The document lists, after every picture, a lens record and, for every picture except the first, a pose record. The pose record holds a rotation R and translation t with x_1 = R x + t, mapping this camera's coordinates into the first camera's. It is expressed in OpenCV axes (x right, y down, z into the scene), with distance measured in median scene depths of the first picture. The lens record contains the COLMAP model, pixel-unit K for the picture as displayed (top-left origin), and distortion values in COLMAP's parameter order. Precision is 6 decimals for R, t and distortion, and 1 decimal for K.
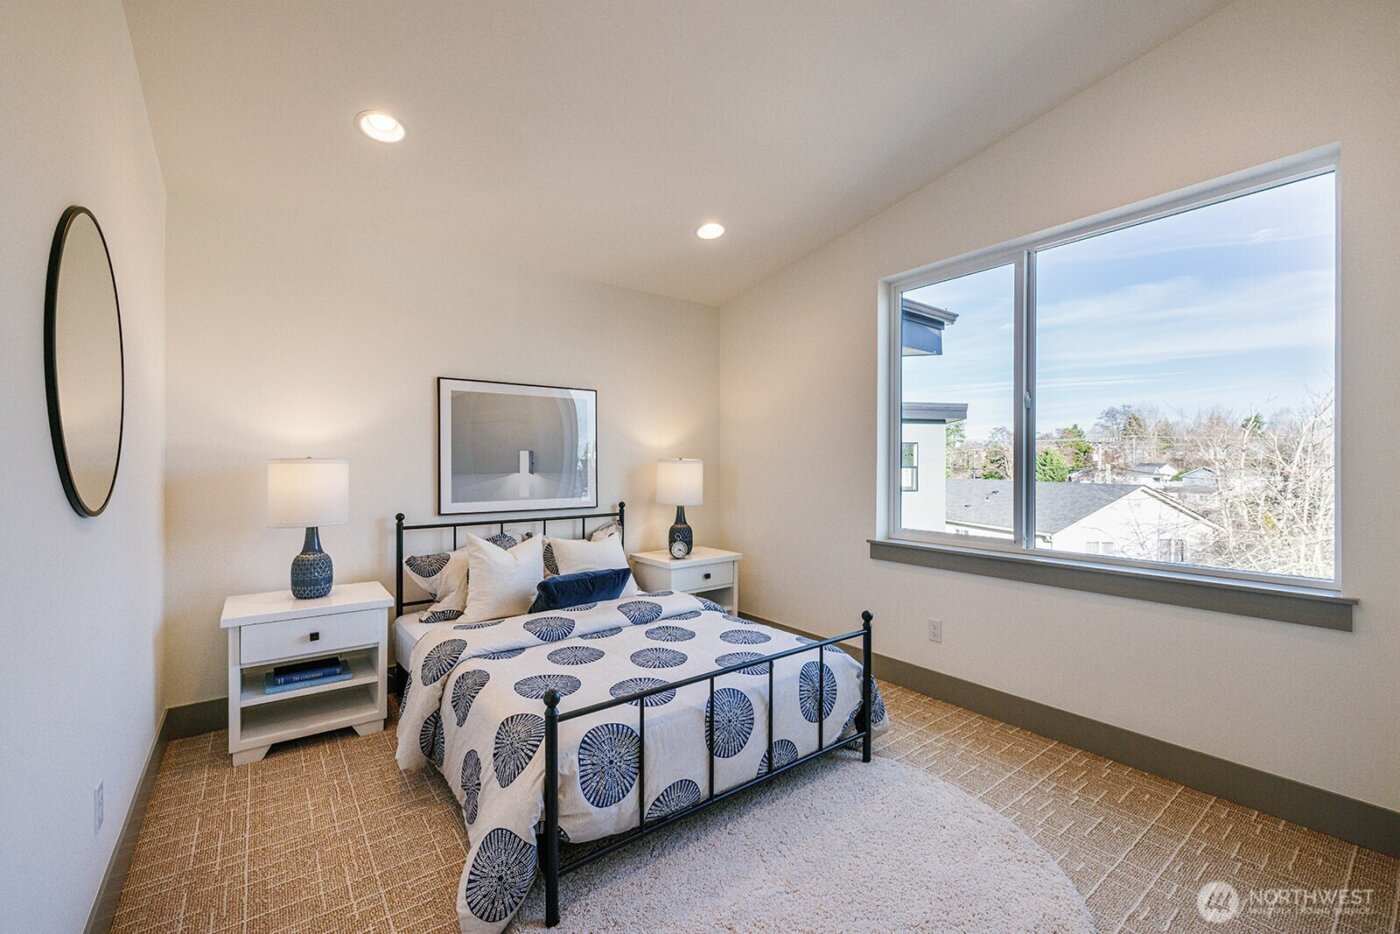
lens RADIAL K [[636.5, 0, 699.8], [0, 636.5, 460.0], [0, 0, 1]] dist [-0.000416, -0.000124]
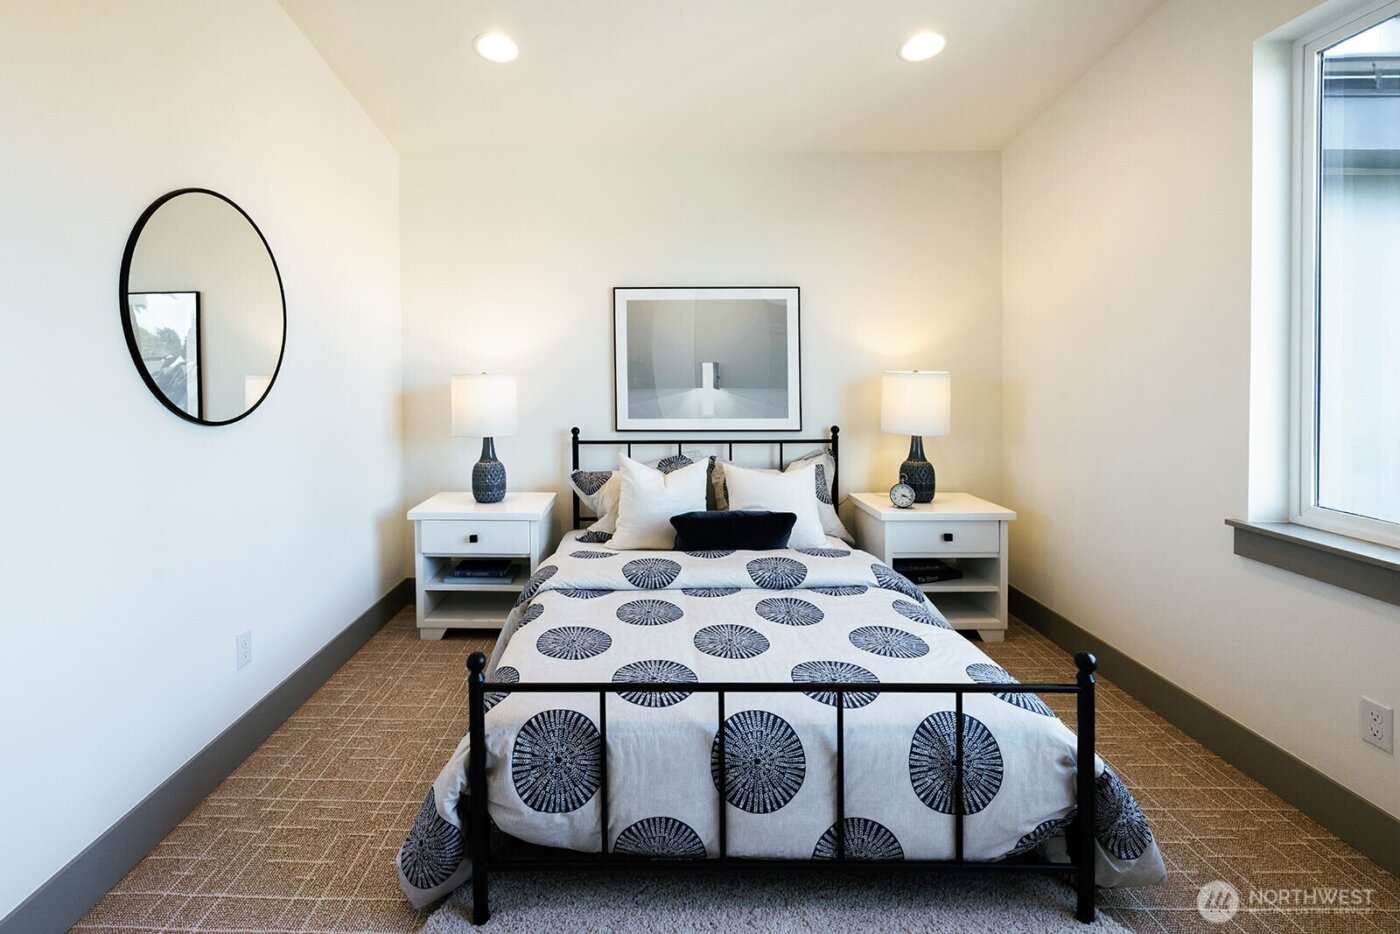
lens RADIAL K [[687.8, 0, 697.7], [0, 687.8, 366.1], [0, 0, 1]] dist [0.001662, 0.000567]
pose [[0.761700, 0.002623, -0.647925, 0.411229], [0.005608, 0.999928, 0.010640, -0.024979], [0.647906, -0.011738, 0.761630, 0.332464]]
